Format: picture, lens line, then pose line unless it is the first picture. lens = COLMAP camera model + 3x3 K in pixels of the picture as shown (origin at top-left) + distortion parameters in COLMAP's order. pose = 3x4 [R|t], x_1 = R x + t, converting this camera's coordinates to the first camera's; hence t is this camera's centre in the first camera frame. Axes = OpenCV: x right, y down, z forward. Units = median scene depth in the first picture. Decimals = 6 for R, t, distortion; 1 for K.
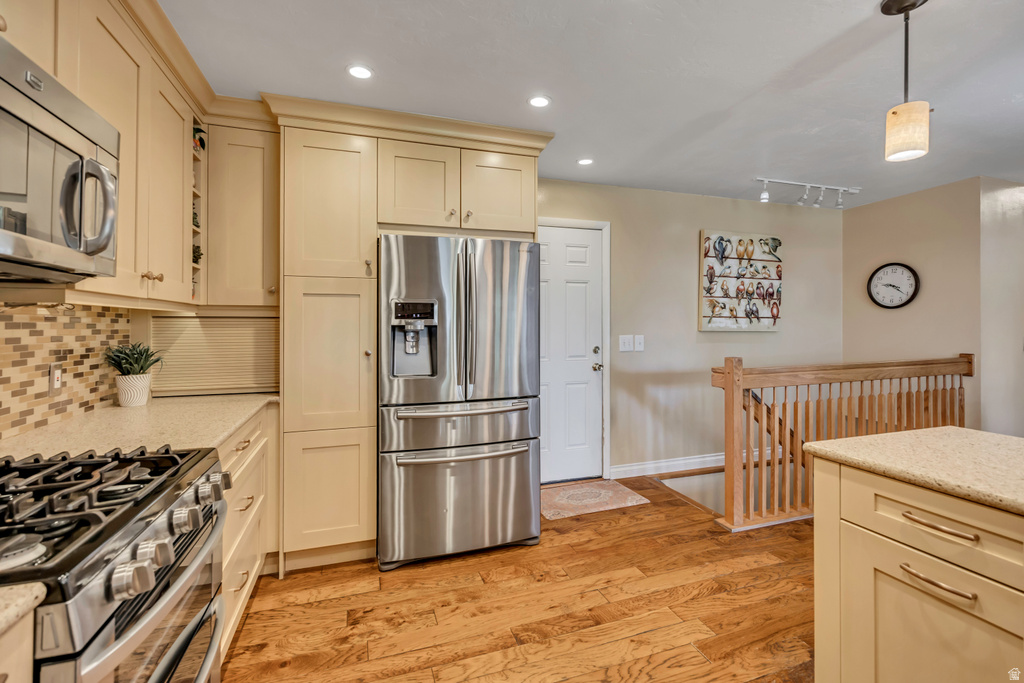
lens RADIAL K [[451.1, 0, 513.8], [0, 451.1, 323.8], [0, 0, 1]] dist [-0.003303, 0.001148]
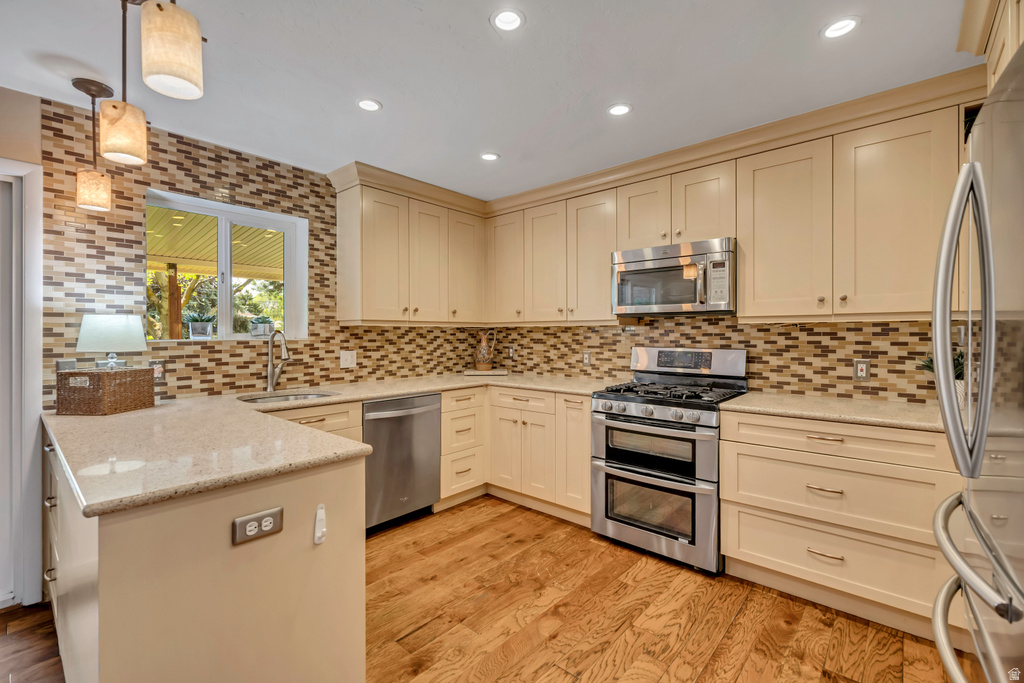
lens RADIAL K [[451.1, 0, 511.5], [0, 451.1, 334.7], [0, 0, 1]] dist [-0.003303, 0.001148]
pose [[-0.866654, 0.003083, -0.498900, 0.656332], [0.003833, 0.999993, -0.000479, 0.002513], [0.498895, -0.002328, -0.866659, 1.557339]]
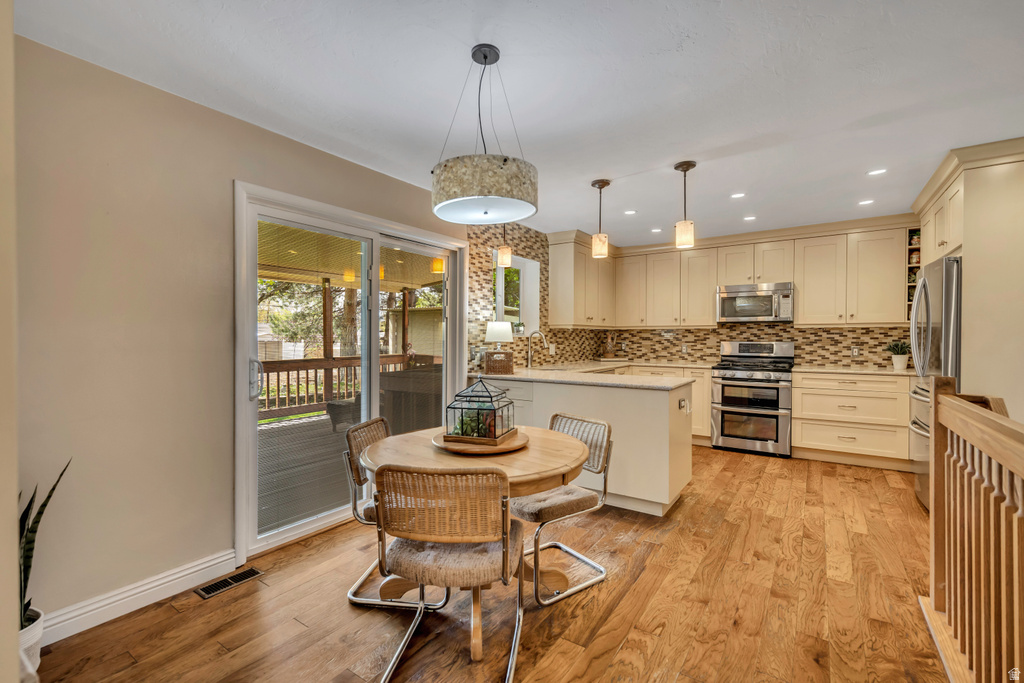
lens RADIAL K [[451.1, 0, 510.5], [0, 451.1, 344.5], [0, 0, 1]] dist [-0.003303, 0.001148]
pose [[-0.798309, 0.011397, -0.602140, 2.265329], [0.002906, 0.999882, 0.015072, 0.023258], [0.602241, 0.010282, -0.798248, 1.796996]]
